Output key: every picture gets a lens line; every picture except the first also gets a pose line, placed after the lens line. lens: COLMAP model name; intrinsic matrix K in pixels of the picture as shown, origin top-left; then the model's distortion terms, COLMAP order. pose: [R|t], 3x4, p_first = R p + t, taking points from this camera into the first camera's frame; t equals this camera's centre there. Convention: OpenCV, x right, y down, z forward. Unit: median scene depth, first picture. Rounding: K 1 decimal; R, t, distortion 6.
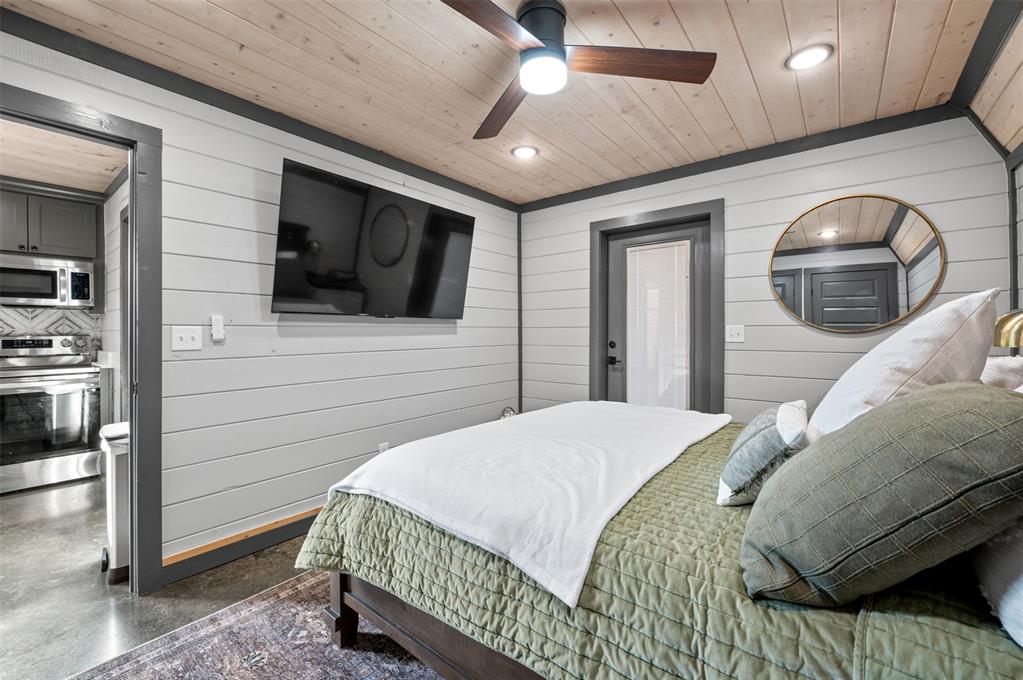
lens RADIAL K [[414.5, 0, 516.7], [0, 414.5, 333.5], [0, 0, 1]] dist [-0.007169, -0.000066]
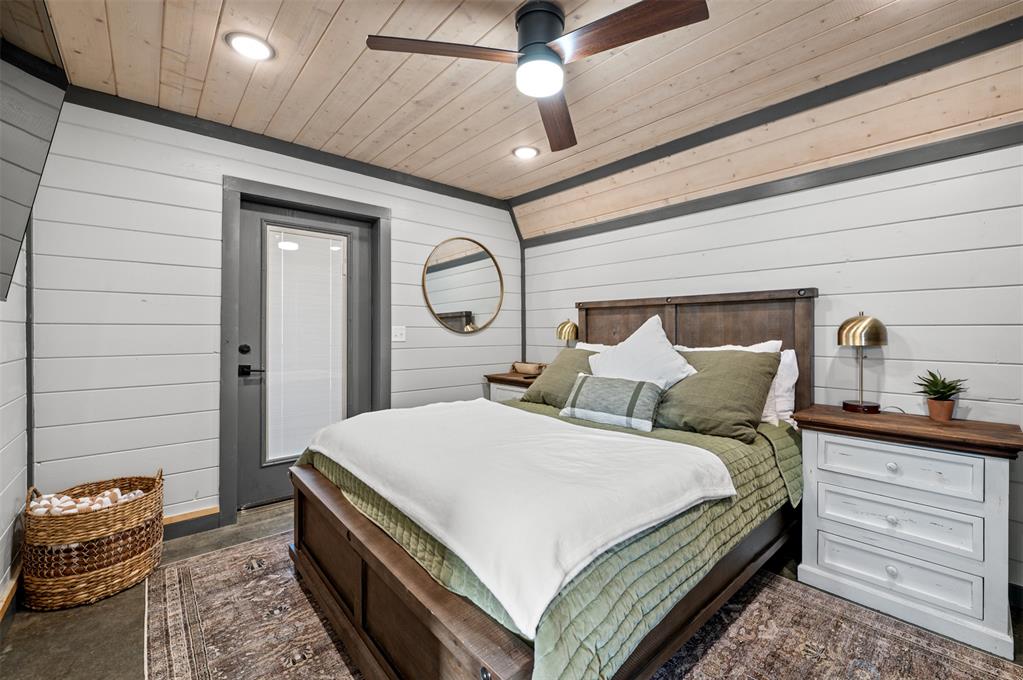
lens RADIAL K [[414.5, 0, 522.0], [0, 414.5, 335.7], [0, 0, 1]] dist [-0.007169, -0.000066]
pose [[0.172039, -0.009023, 0.985049, -0.503971], [0.003852, 0.999957, 0.008487, -0.002146], [-0.985083, 0.002335, 0.172066, 0.467541]]
